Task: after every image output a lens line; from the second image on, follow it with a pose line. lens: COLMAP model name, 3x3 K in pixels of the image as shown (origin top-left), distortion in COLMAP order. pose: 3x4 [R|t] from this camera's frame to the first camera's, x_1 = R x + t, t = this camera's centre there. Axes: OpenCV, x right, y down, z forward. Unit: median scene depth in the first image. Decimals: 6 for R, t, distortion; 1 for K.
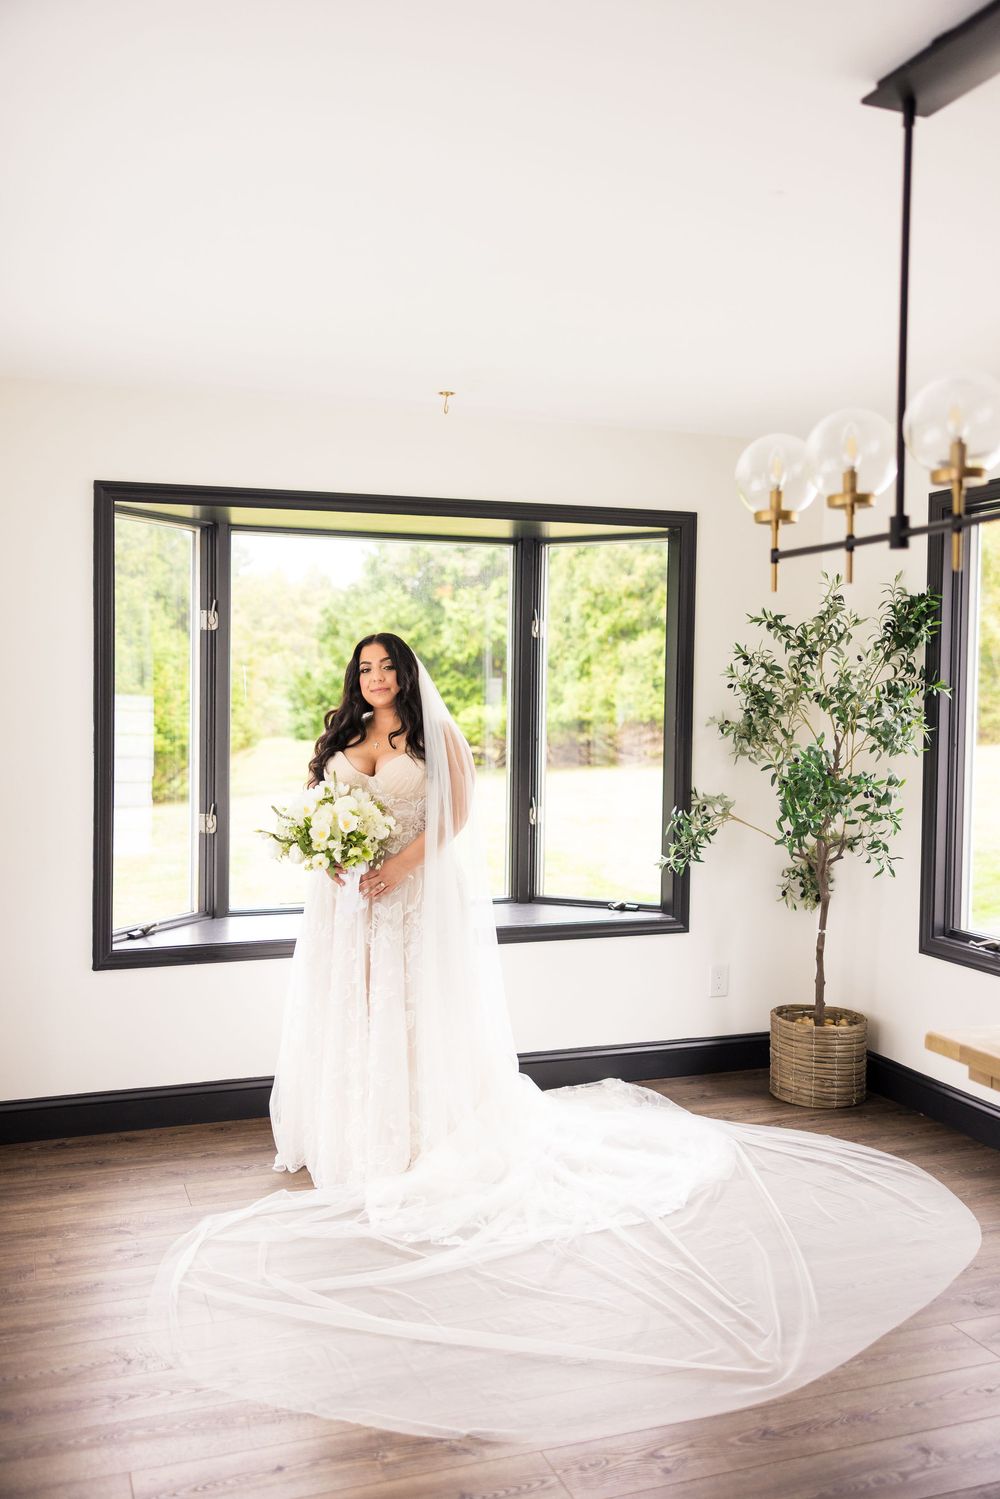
lens RADIAL K [[1406.8, 0, 500.0], [0, 1406.8, 749.5], [0, 0, 1]] dist [0.006955, 0.008446]
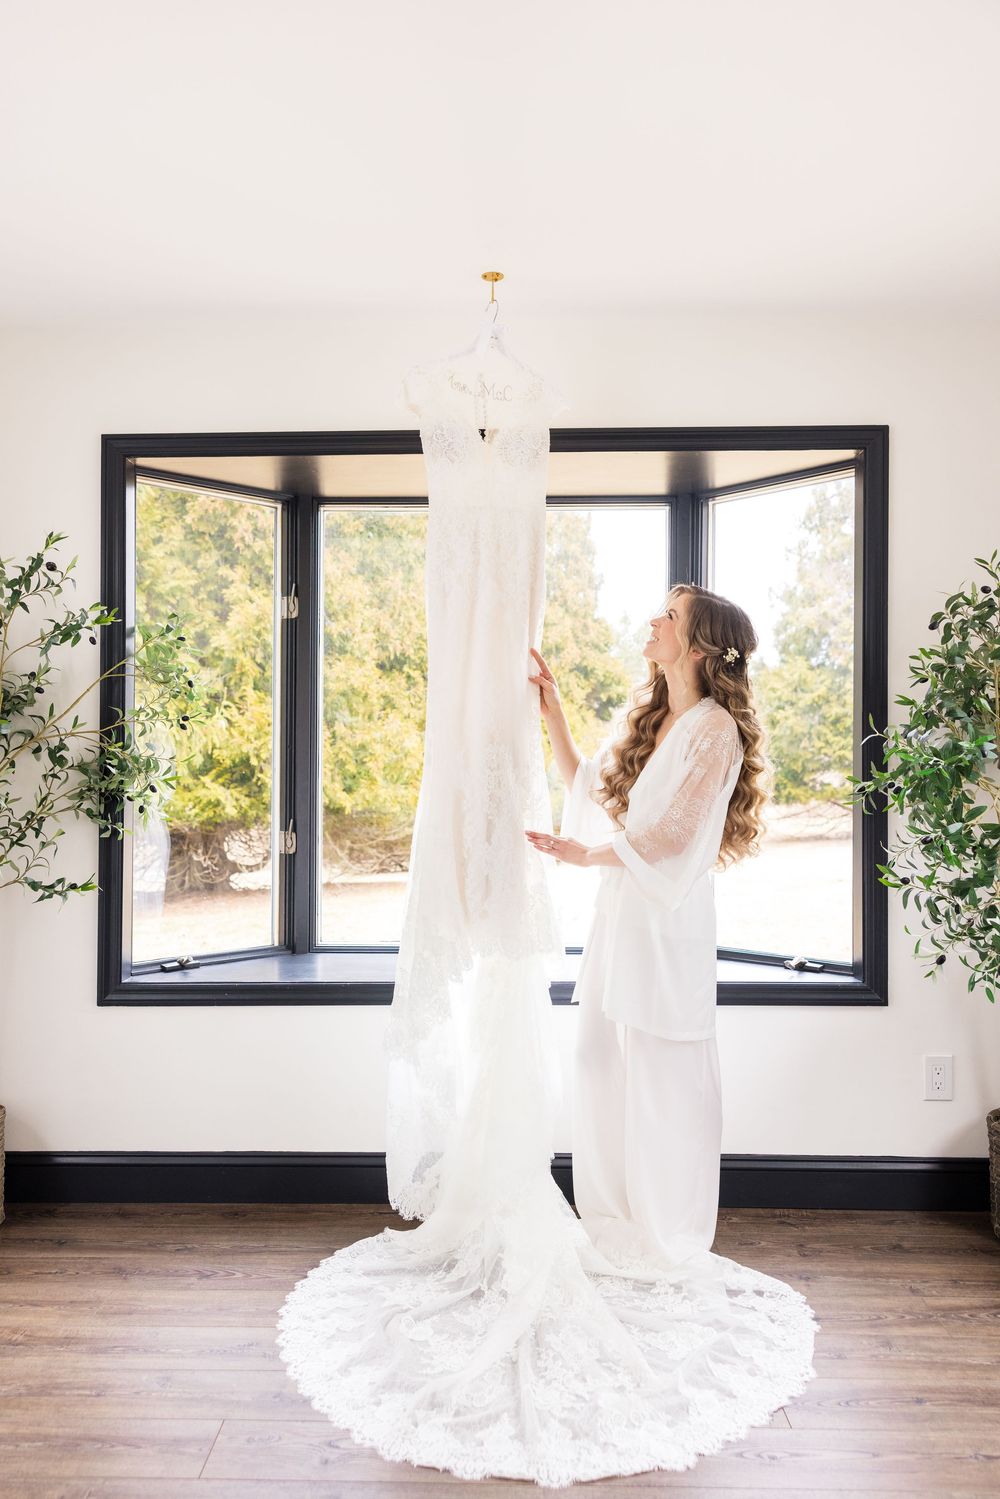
lens RADIAL K [[1231.1, 0, 442.4], [0, 1231.1, 755.1], [0, 0, 1]] dist [0.020035, -0.000891]
pose [[0.927103, -0.012348, -0.374602, 0.167668], [-0.006773, 0.998742, -0.049683, 0.037197], [0.374745, 0.048599, 0.925853, 0.342947]]
